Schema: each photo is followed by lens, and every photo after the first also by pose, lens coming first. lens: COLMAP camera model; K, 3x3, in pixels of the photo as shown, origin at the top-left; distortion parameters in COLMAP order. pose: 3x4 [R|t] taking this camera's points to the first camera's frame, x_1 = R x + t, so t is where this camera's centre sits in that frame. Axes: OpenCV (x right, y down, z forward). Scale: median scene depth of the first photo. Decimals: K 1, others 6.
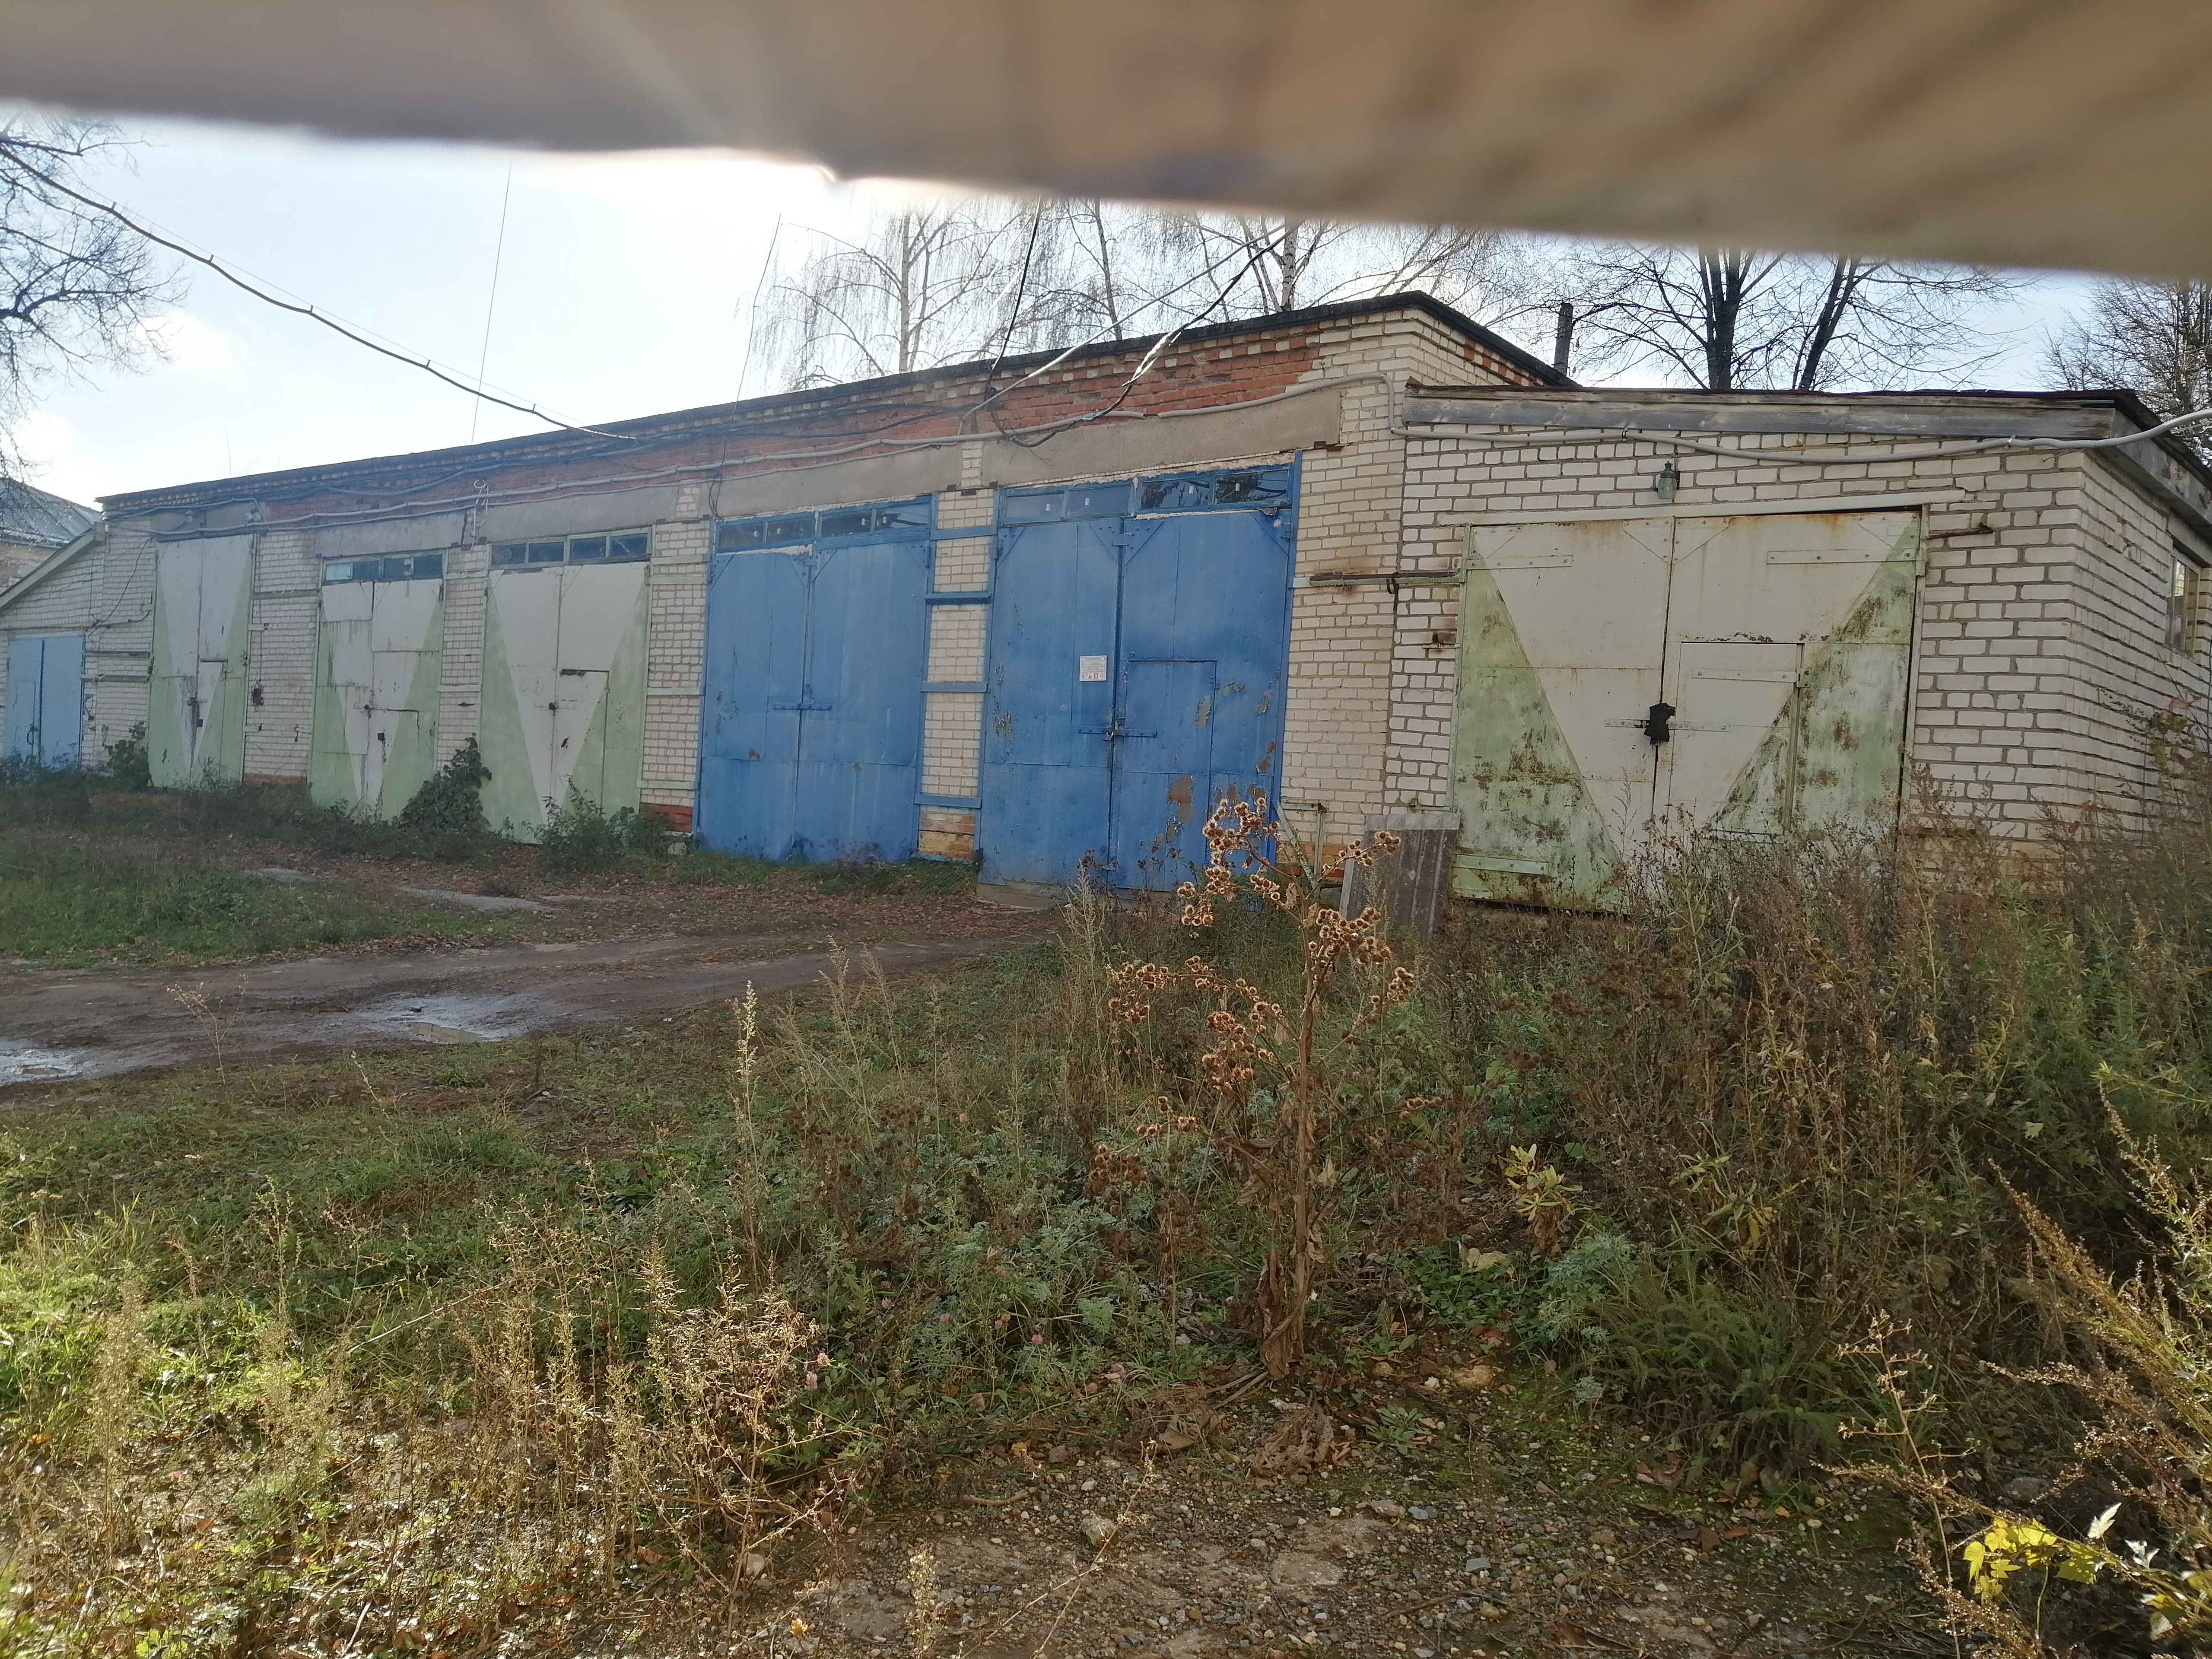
lens RADIAL K [[1770.2, 0, 1109.6], [0, 1770.2, 835.9], [0, 0, 1]] dist [0.002336, -0.000551]
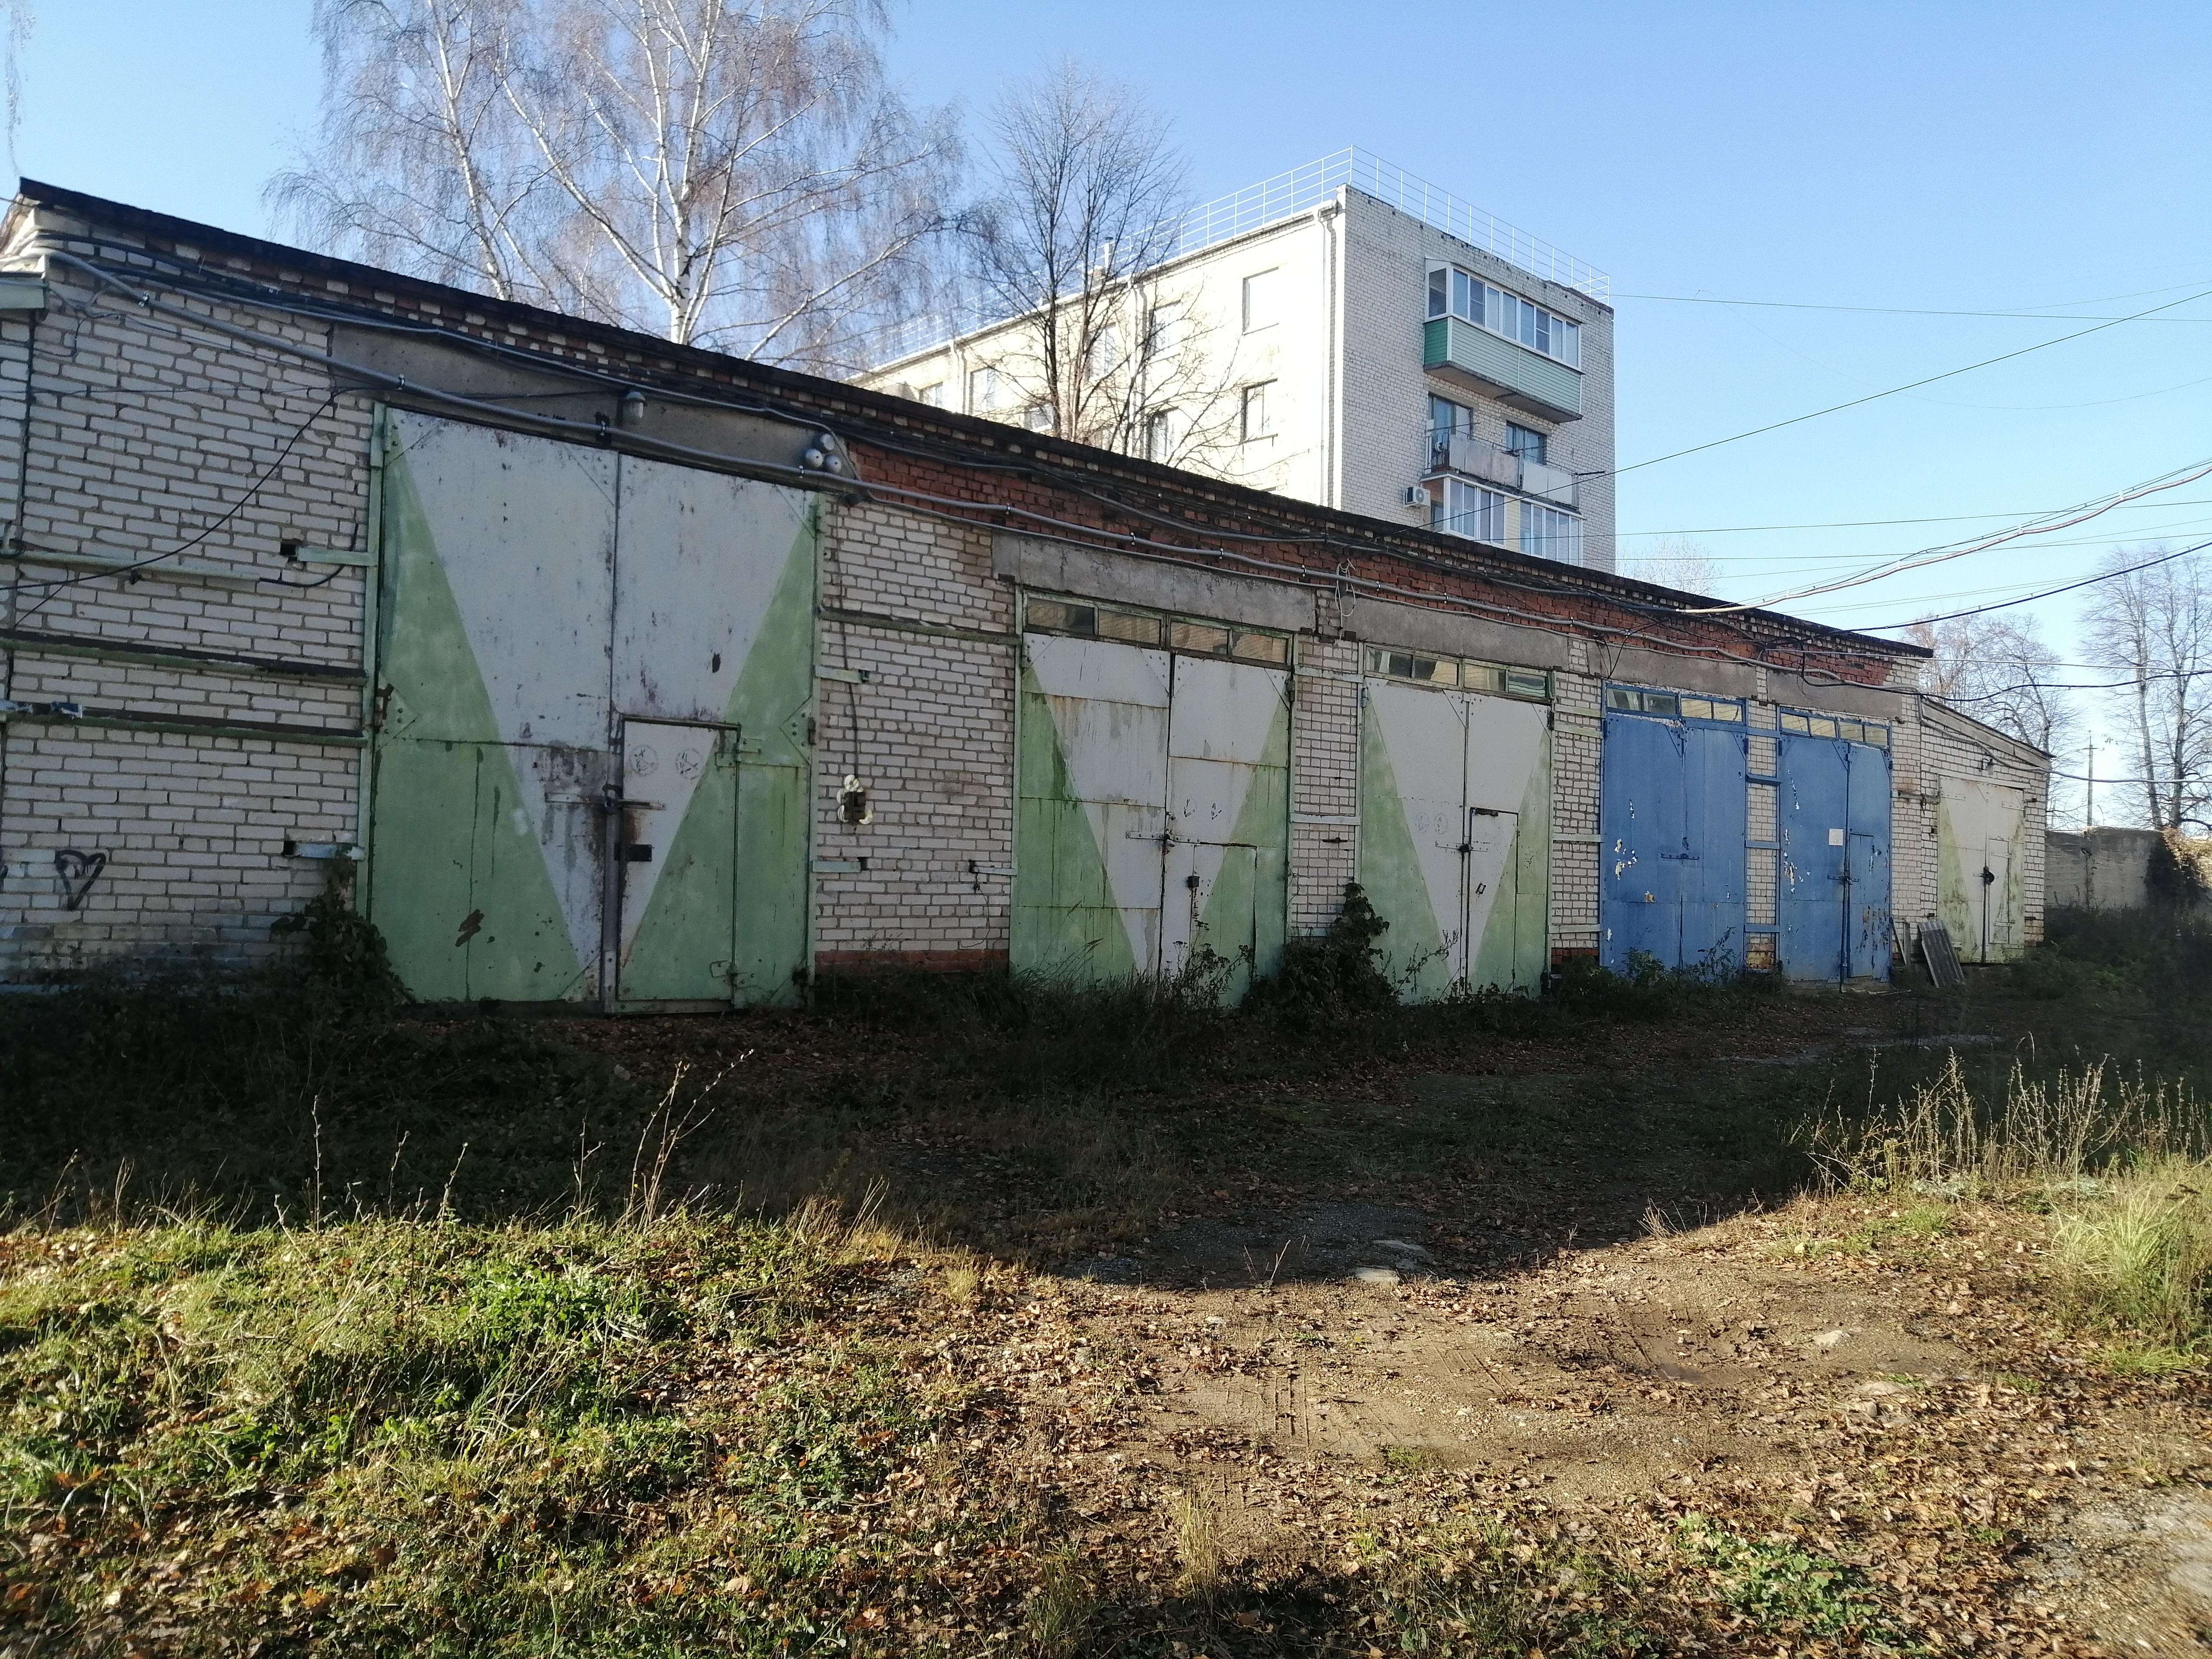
lens RADIAL K [[1770.2, 0, 1108.9], [0, 1770.2, 825.3], [0, 0, 1]] dist [0.002336, -0.000551]
pose [[0.158005, -0.022024, 0.987193, -1.300355], [0.000141, 0.999752, 0.022282, -0.110993], [-0.987438, -0.003382, 0.157969, 1.097089]]
